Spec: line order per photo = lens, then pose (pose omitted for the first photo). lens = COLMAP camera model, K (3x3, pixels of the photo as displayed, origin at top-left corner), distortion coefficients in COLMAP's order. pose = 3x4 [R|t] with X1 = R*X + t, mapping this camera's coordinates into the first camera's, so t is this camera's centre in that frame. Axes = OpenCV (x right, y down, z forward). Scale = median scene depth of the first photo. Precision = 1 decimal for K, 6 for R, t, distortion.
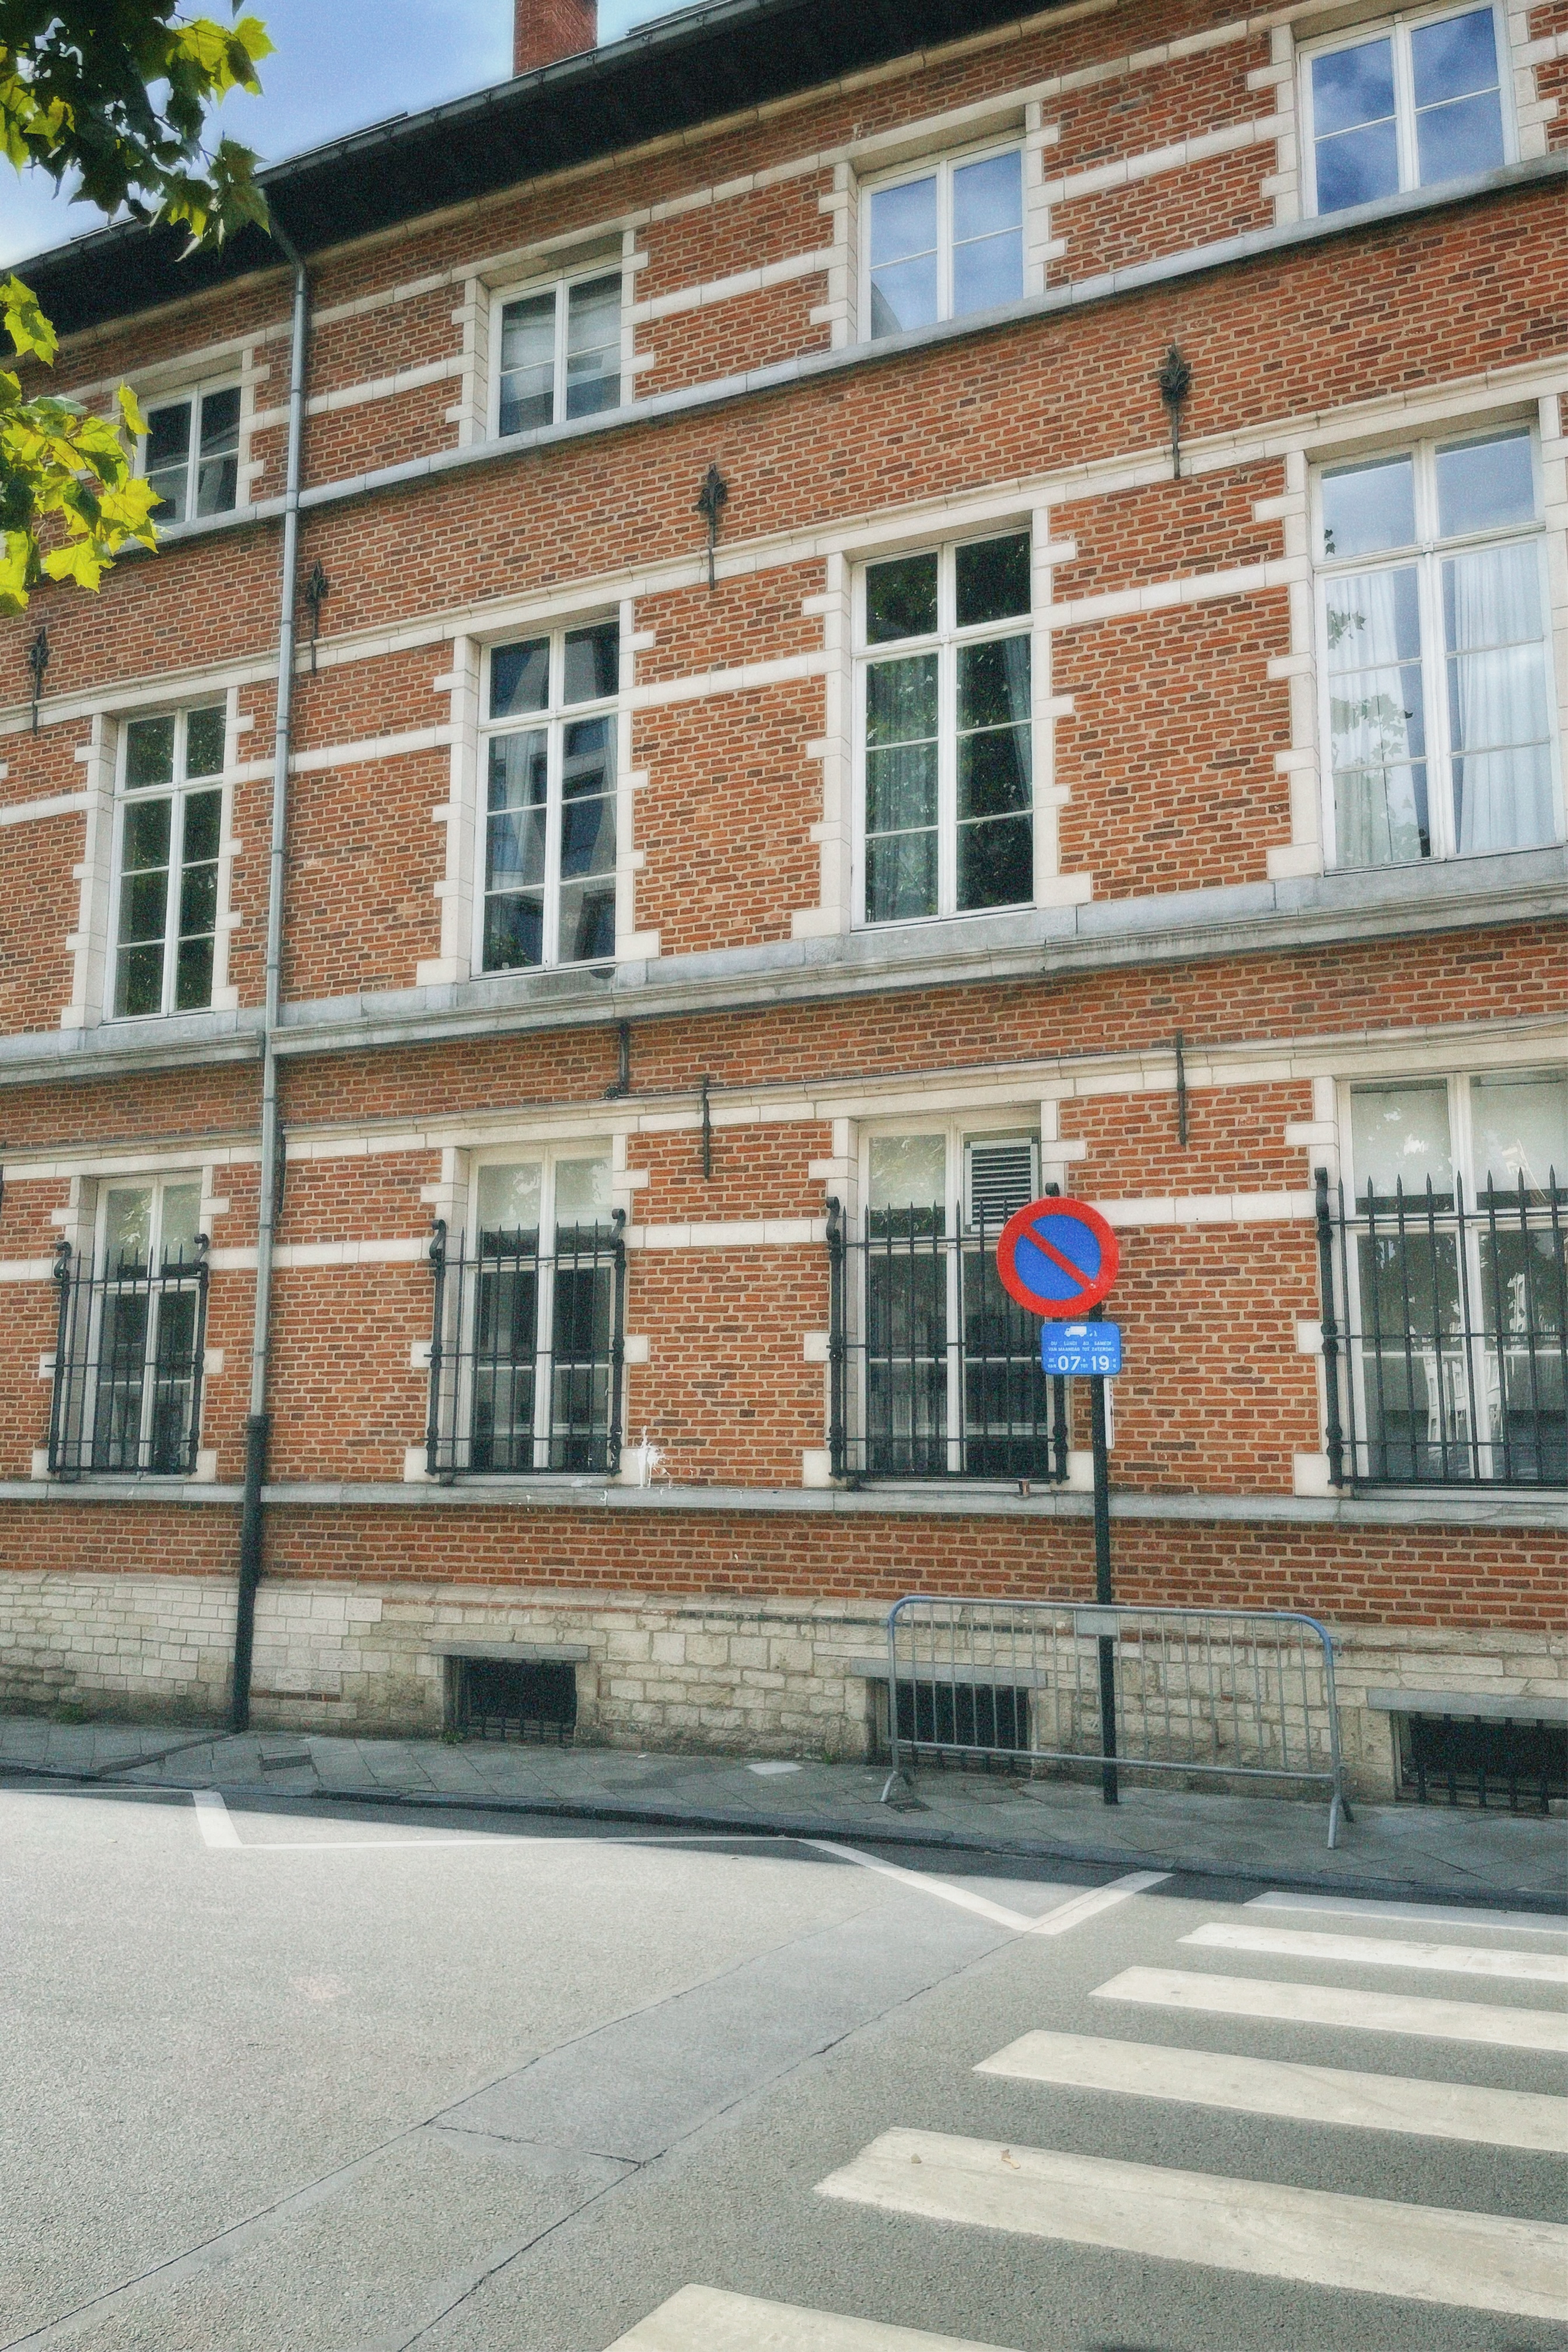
lens RADIAL K [[1844.9, 0, 802.0], [0, 1844.9, 1137.9], [0, 0, 1]] dist [0.113642, -0.168496]
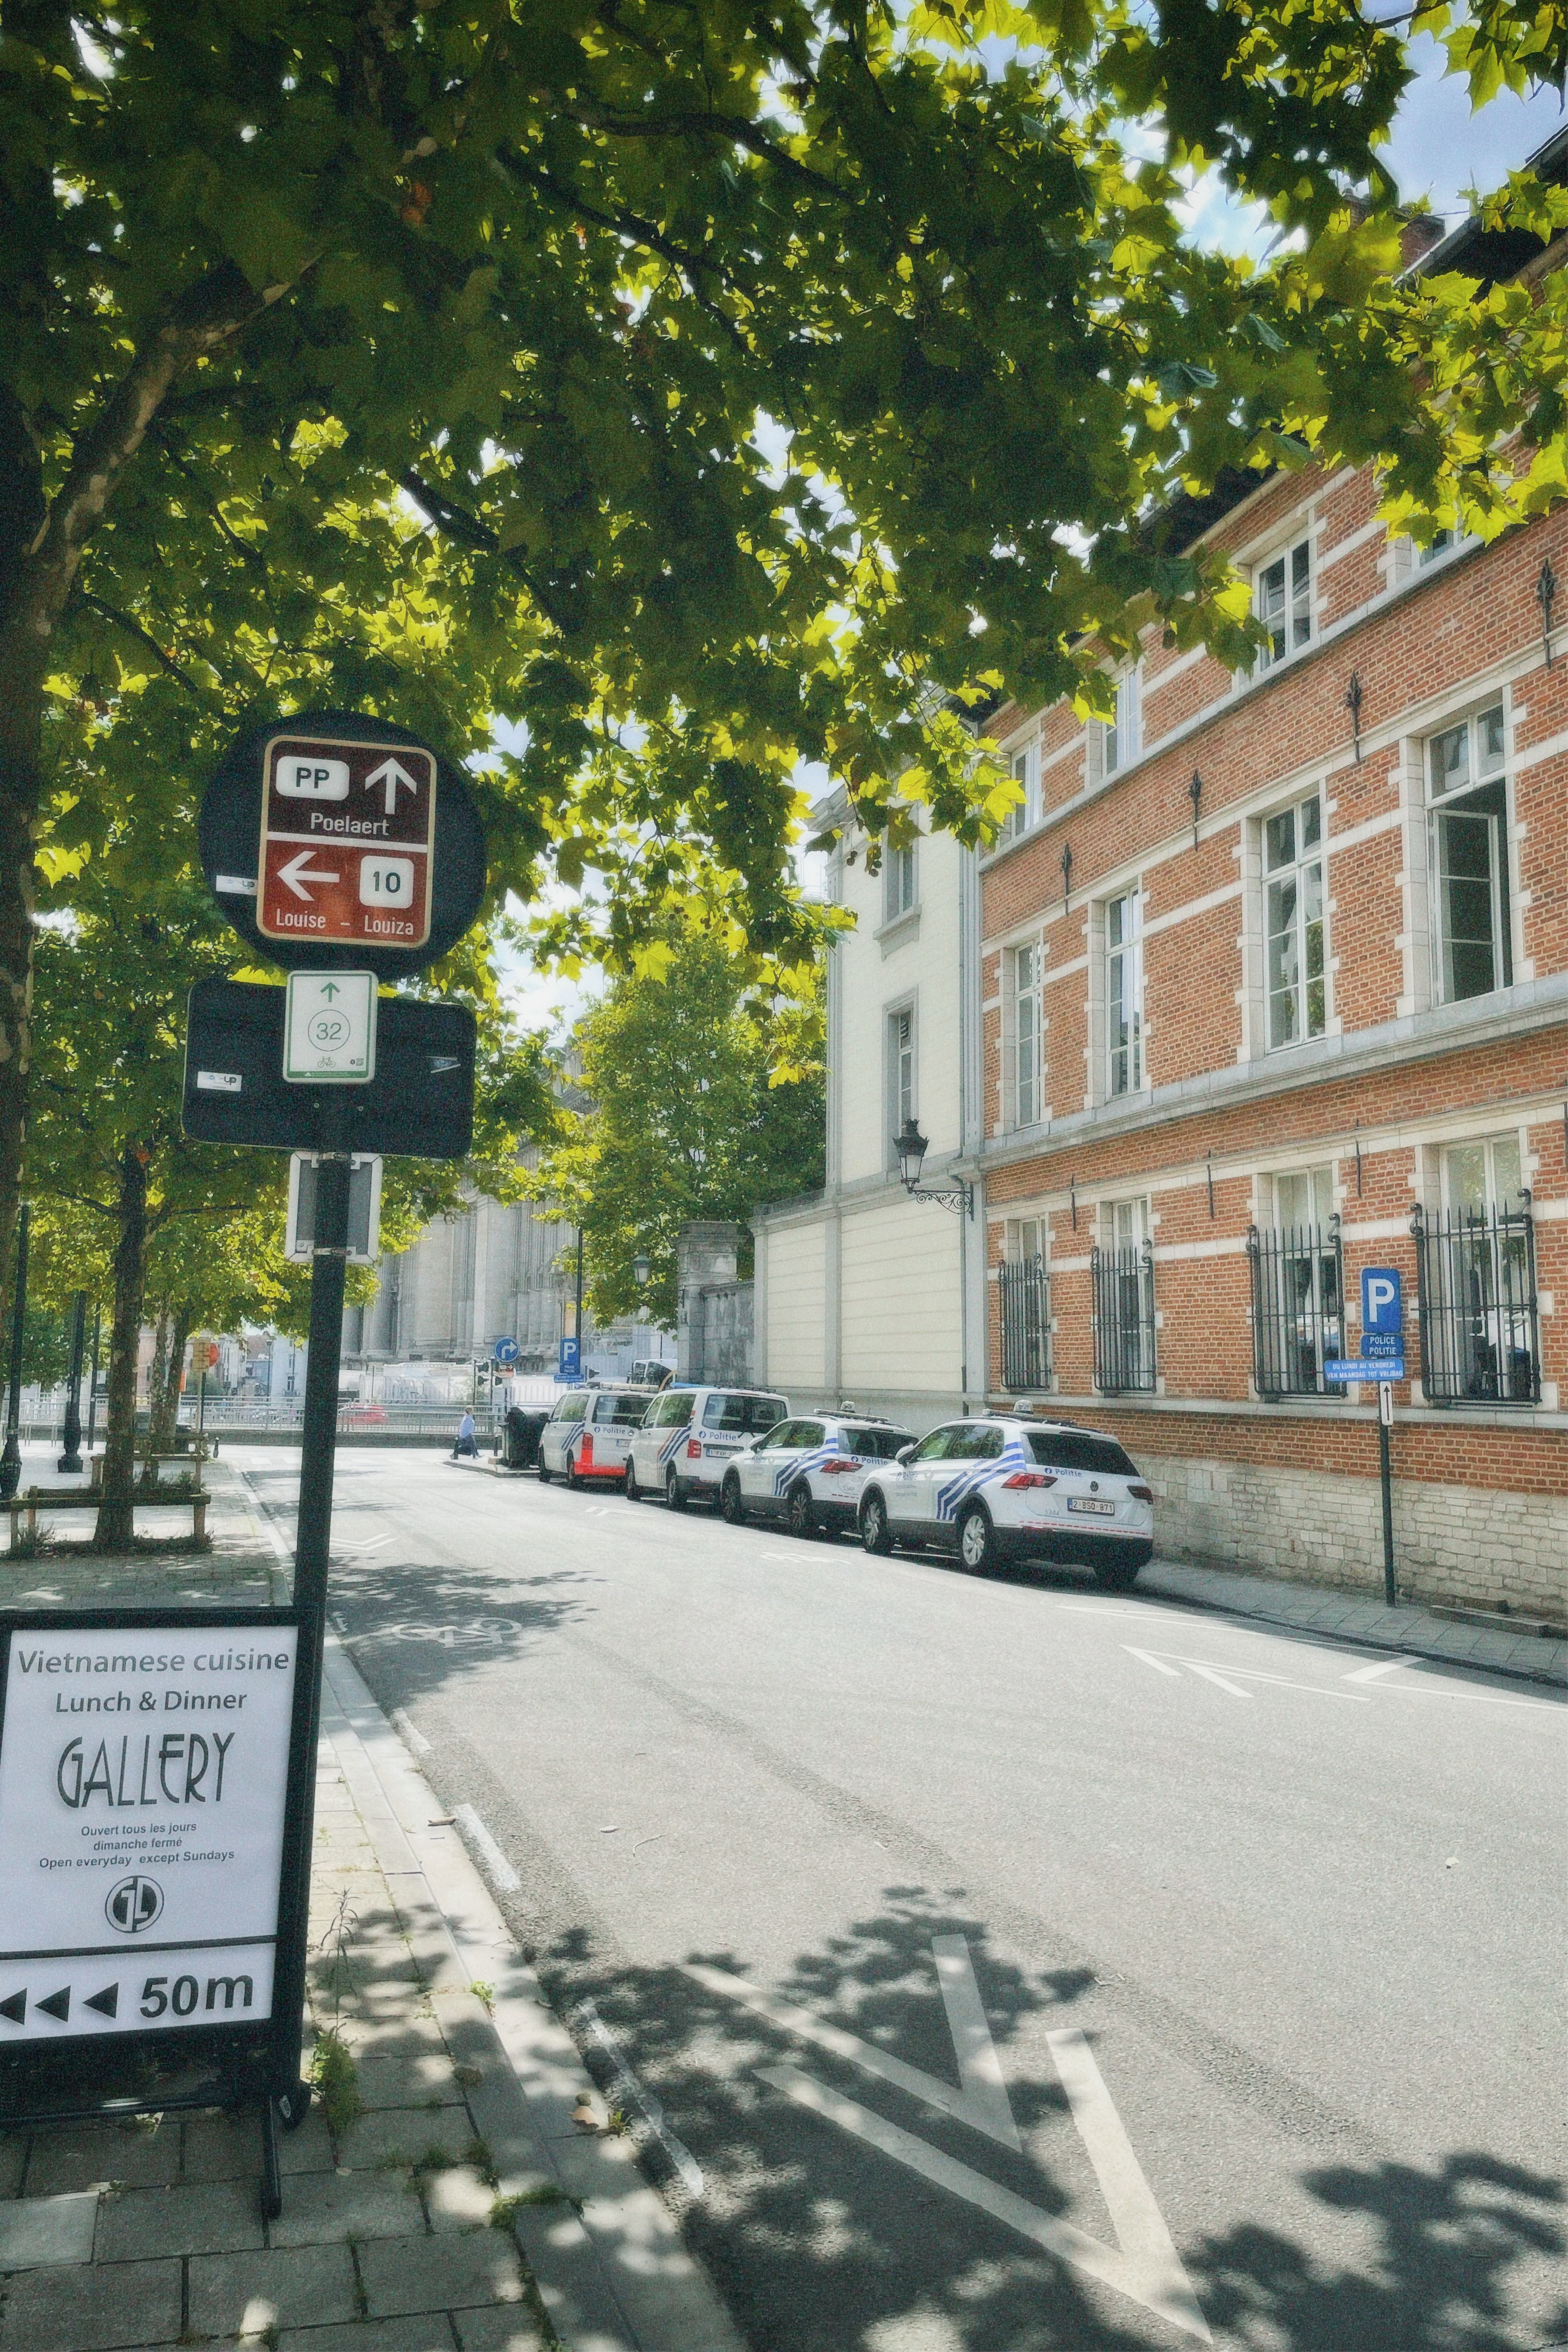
lens RADIAL K [[1844.9, 0, 802.0], [0, 1844.9, 1137.9], [0, 0, 1]] dist [0.113642, -0.168496]
pose [[0.695728, -0.088416, -0.712843, 0.339075], [0.113455, 0.993465, -0.012492, -0.025543], [0.709289, -0.072185, 0.701212, -0.157360]]
